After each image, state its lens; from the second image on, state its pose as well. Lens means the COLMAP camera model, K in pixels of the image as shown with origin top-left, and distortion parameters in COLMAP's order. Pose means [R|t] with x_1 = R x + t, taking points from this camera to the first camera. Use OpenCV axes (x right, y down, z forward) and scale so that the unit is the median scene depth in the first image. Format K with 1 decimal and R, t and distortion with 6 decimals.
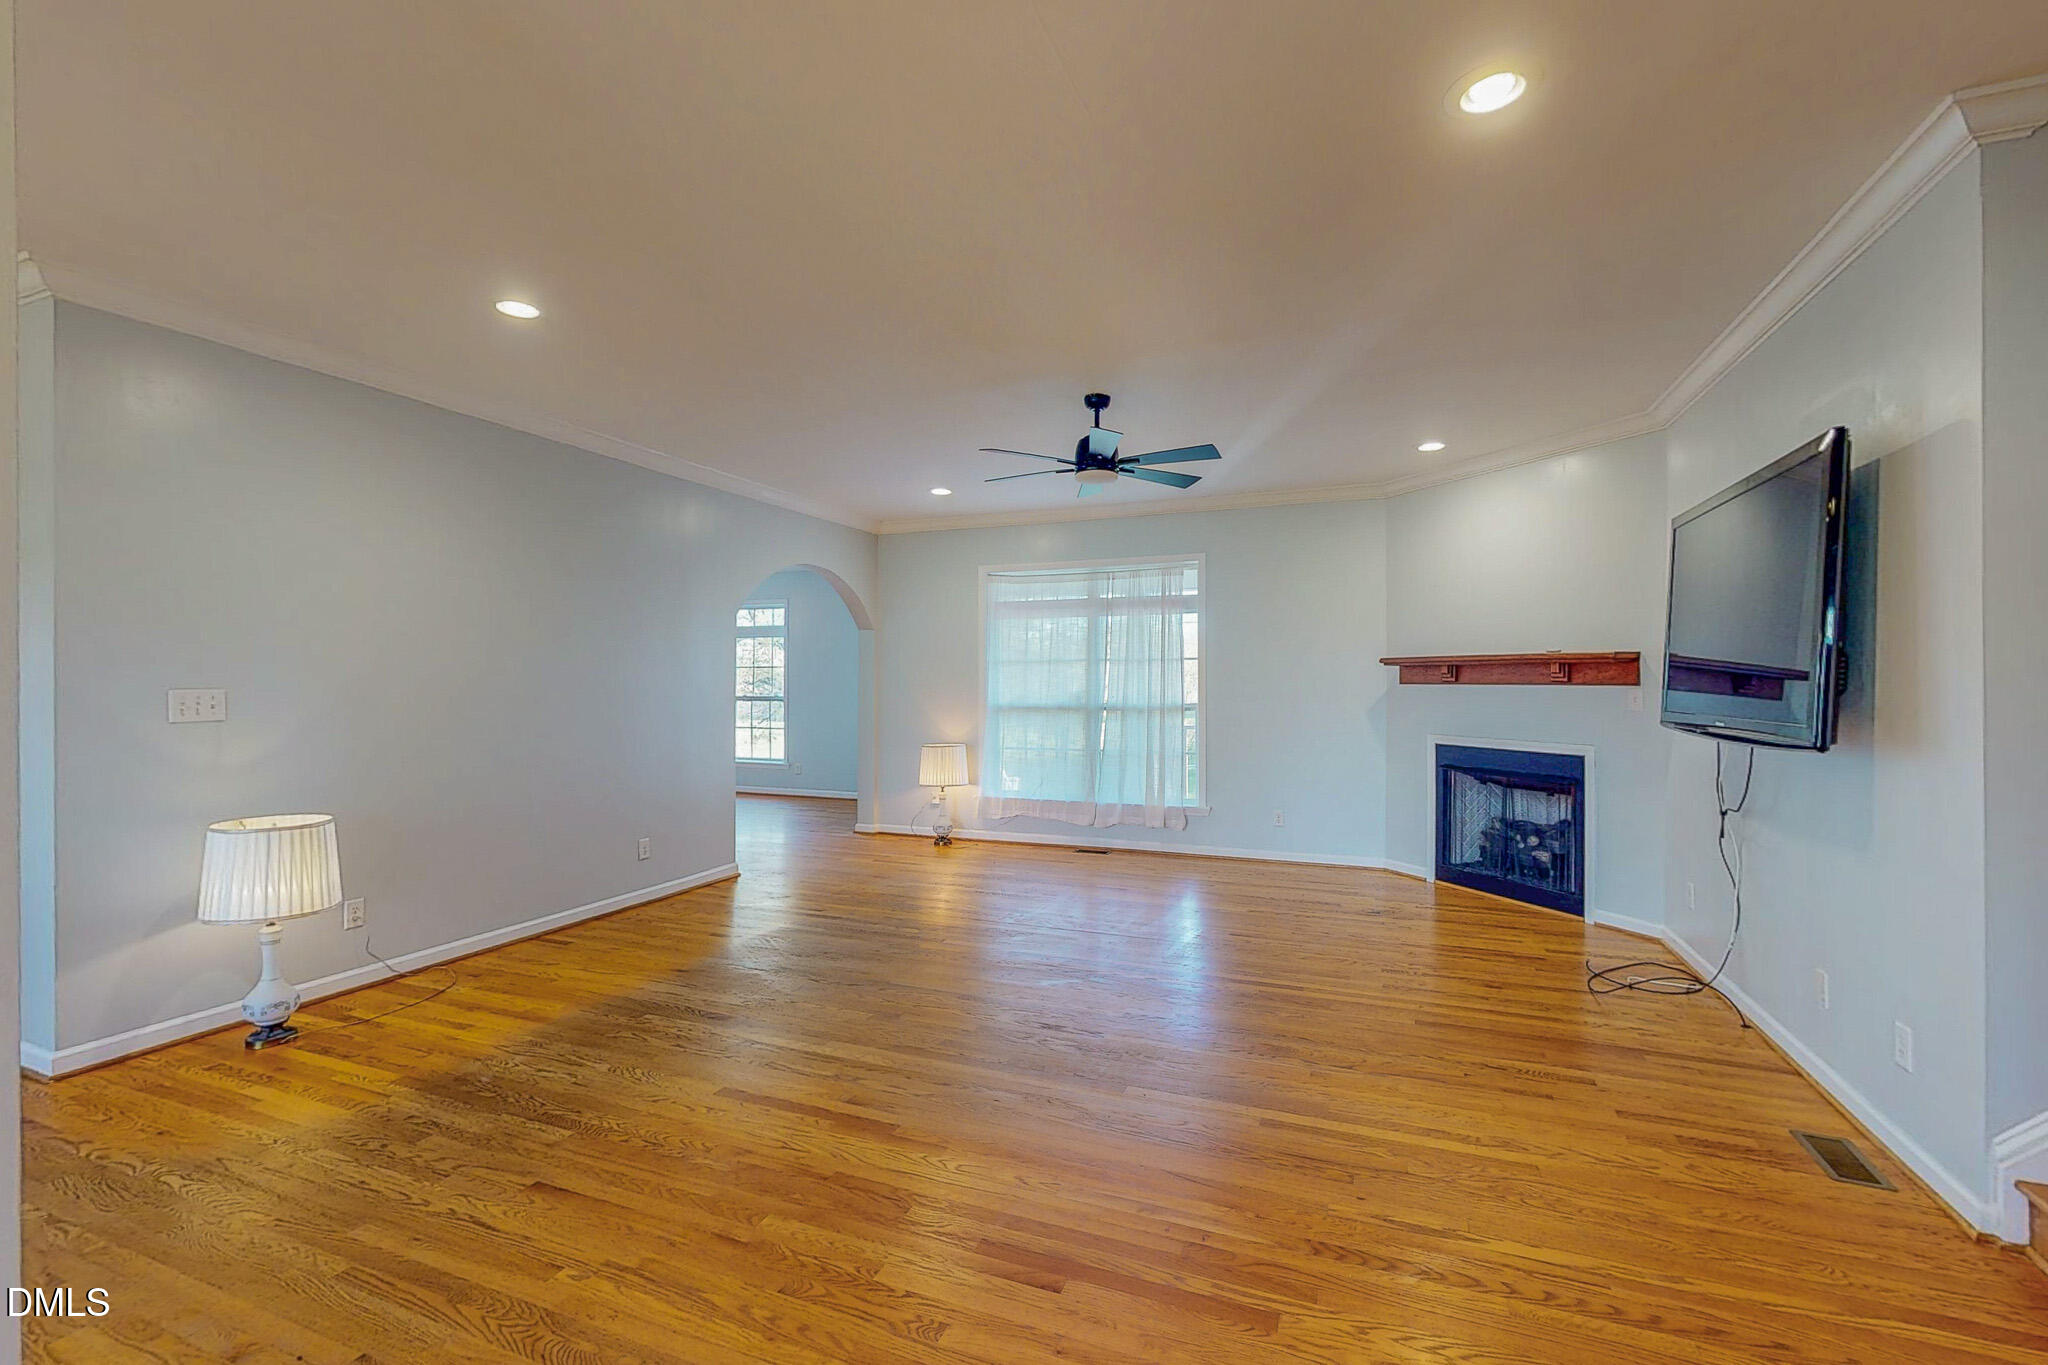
lens RADIAL K [[899.9, 0, 1013.7], [0, 899.9, 686.5], [0, 0, 1]] dist [-0.001135, -0.000346]
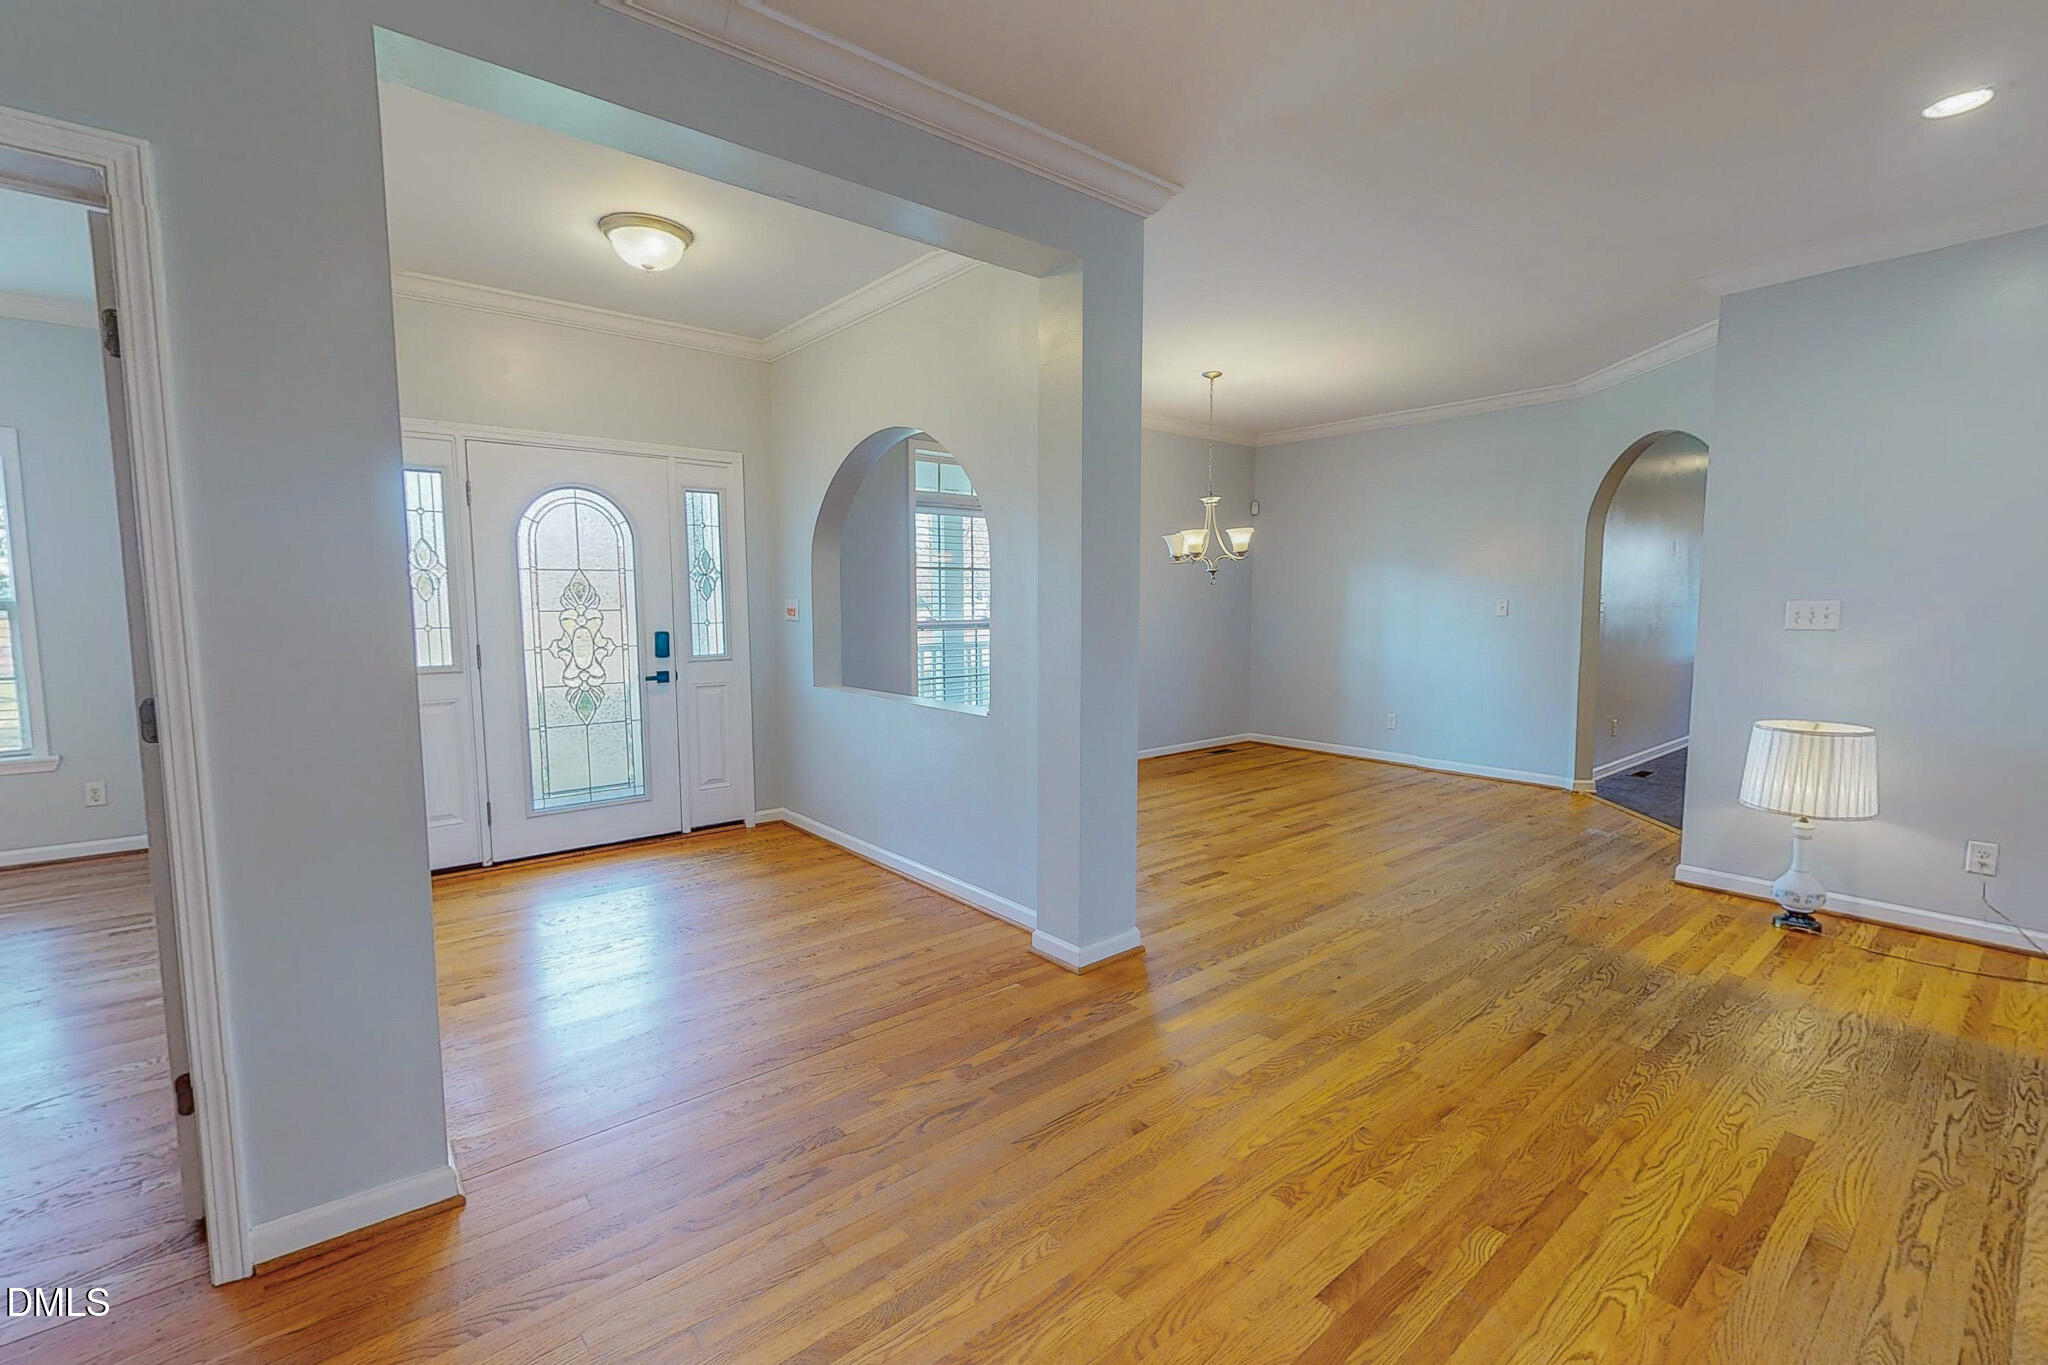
lens RADIAL K [[899.9, 0, 1020.0], [0, 899.9, 685.5], [0, 0, 1]] dist [-0.001135, -0.000346]
pose [[-0.478056, 0.085163, -0.874191, 0.569906], [-0.001203, 0.995224, 0.097612, 0.000768], [0.878329, 0.047716, -0.475670, 0.715556]]
